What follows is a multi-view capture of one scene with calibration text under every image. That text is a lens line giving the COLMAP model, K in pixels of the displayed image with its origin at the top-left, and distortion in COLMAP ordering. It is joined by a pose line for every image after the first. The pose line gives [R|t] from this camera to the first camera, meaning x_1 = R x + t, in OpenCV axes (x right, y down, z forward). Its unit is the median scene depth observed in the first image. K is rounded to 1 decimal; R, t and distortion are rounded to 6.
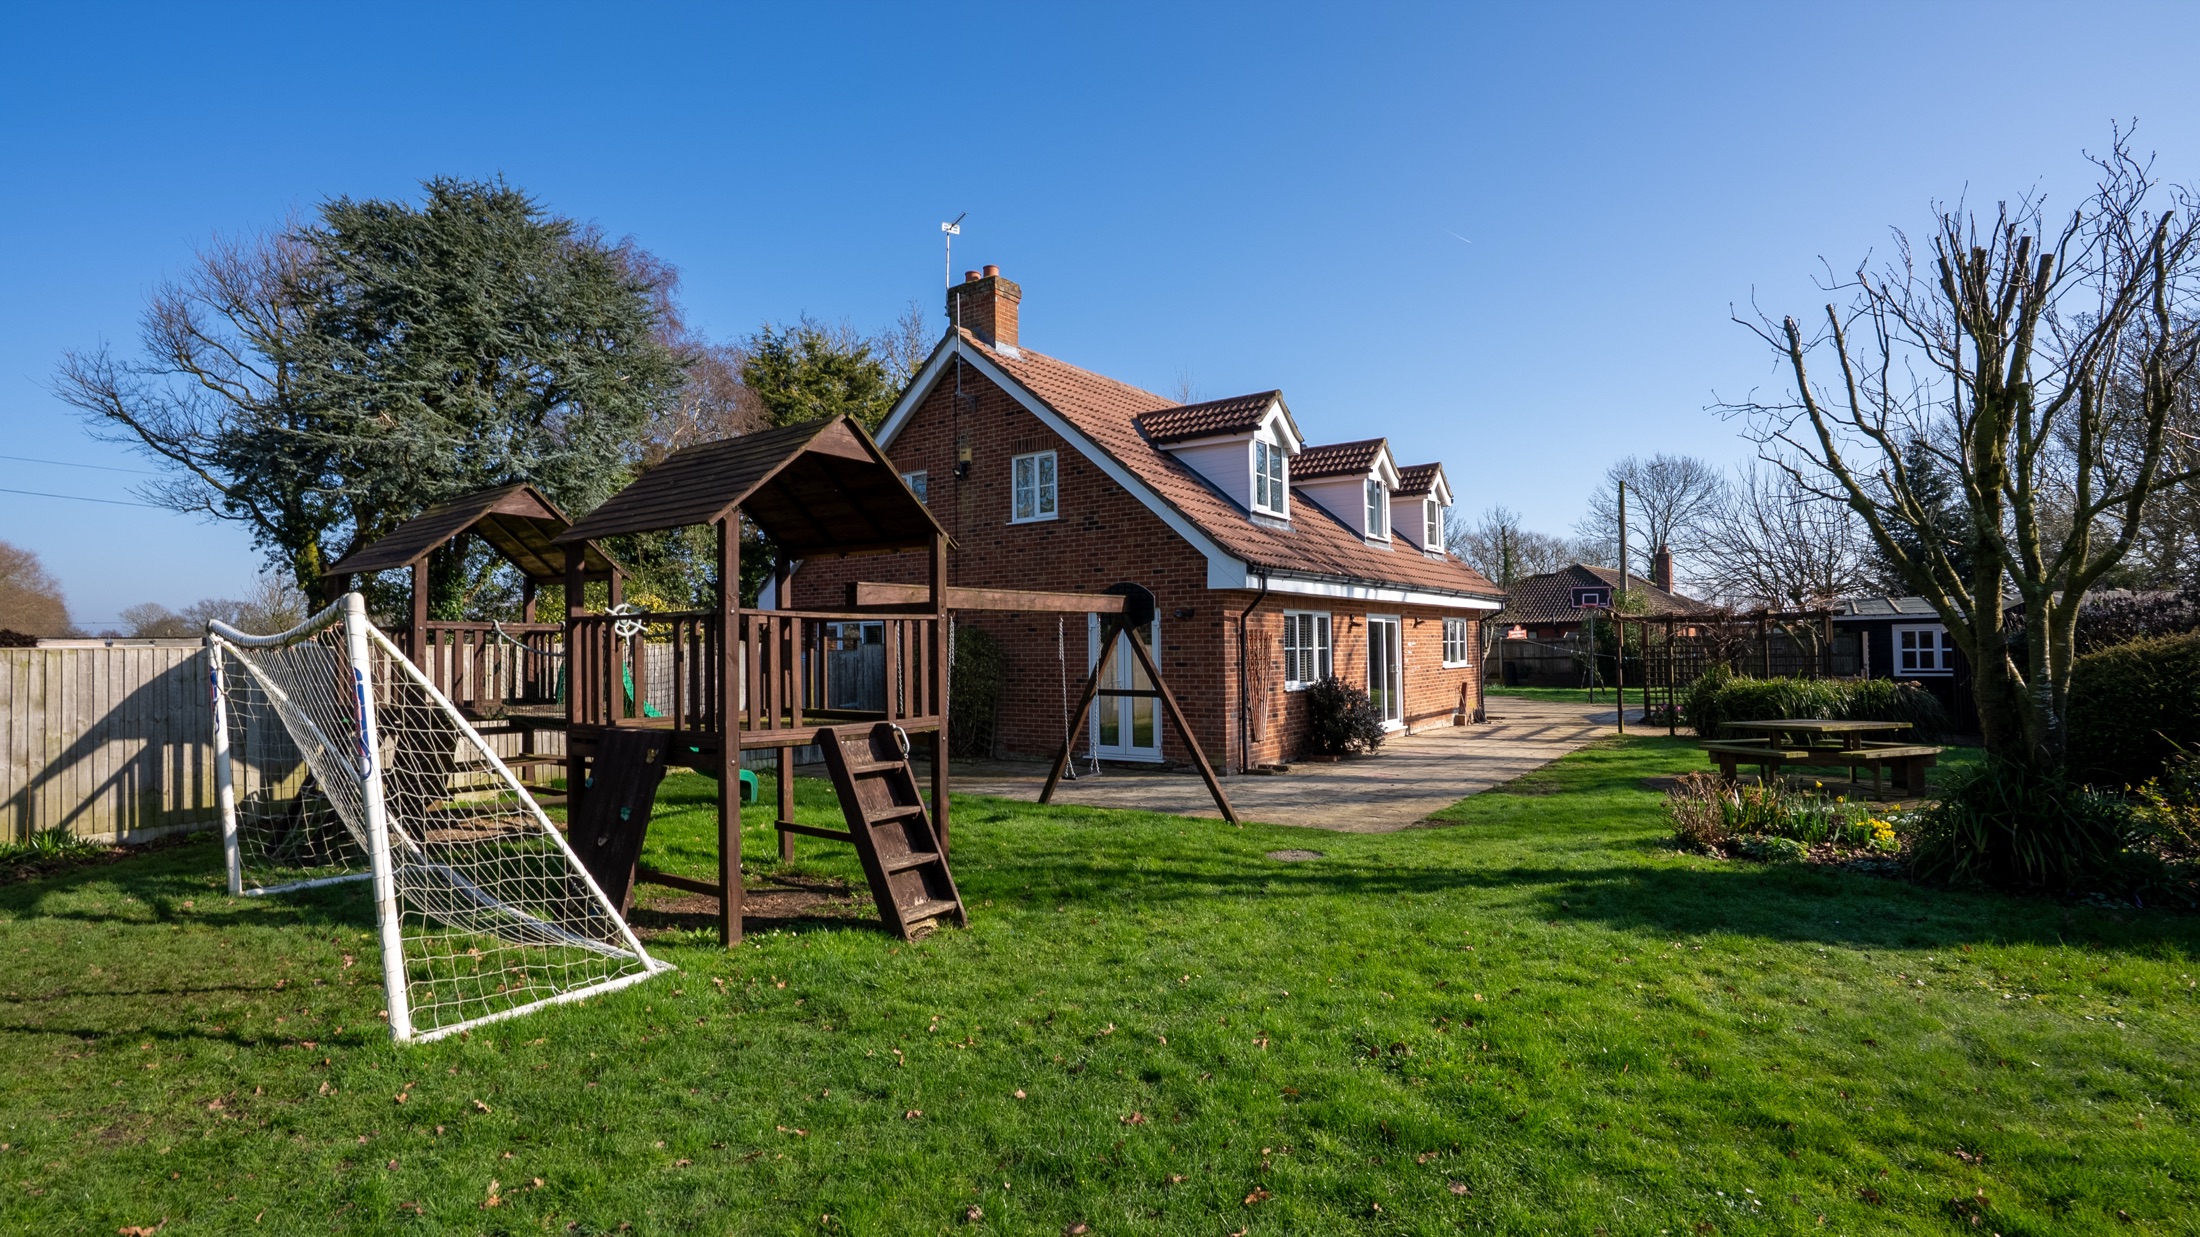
lens RADIAL K [[1022.2, 0, 1110.4], [0, 1022.2, 616.0], [0, 0, 1]] dist [-0.074549, 0.032884]
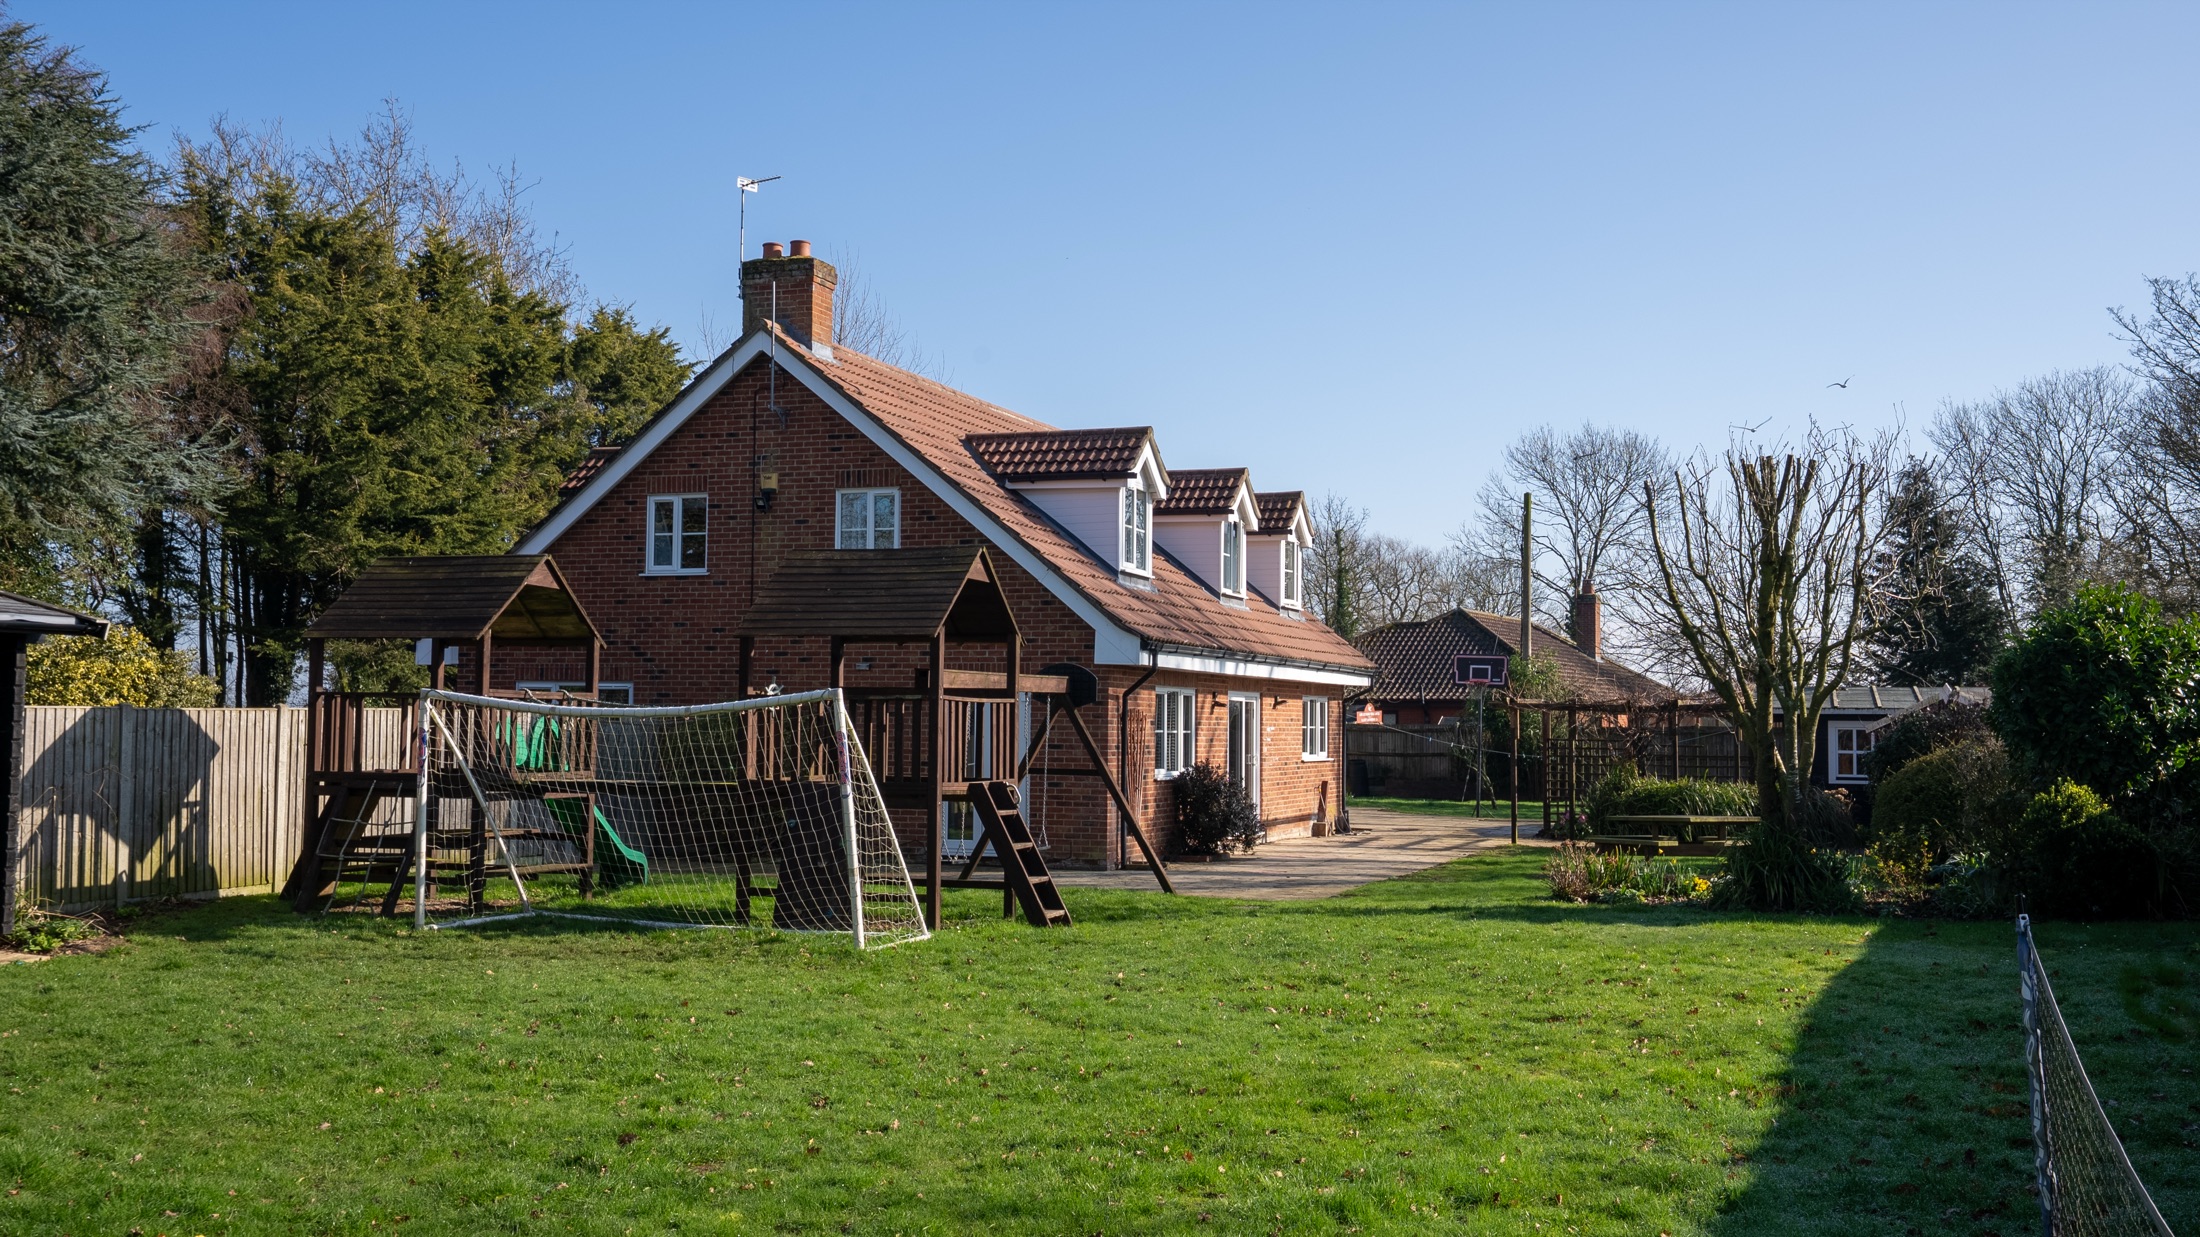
lens RADIAL K [[2158.1, 0, 1100.0], [0, 2158.1, 618.5], [0, 0, 1]] dist [0.072423, 0.005262]
pose [[0.961637, 0.036165, 0.271930, -0.347787], [-0.030990, 0.999248, -0.023302, -0.018250], [-0.272568, 0.013981, 0.962035, -0.698986]]
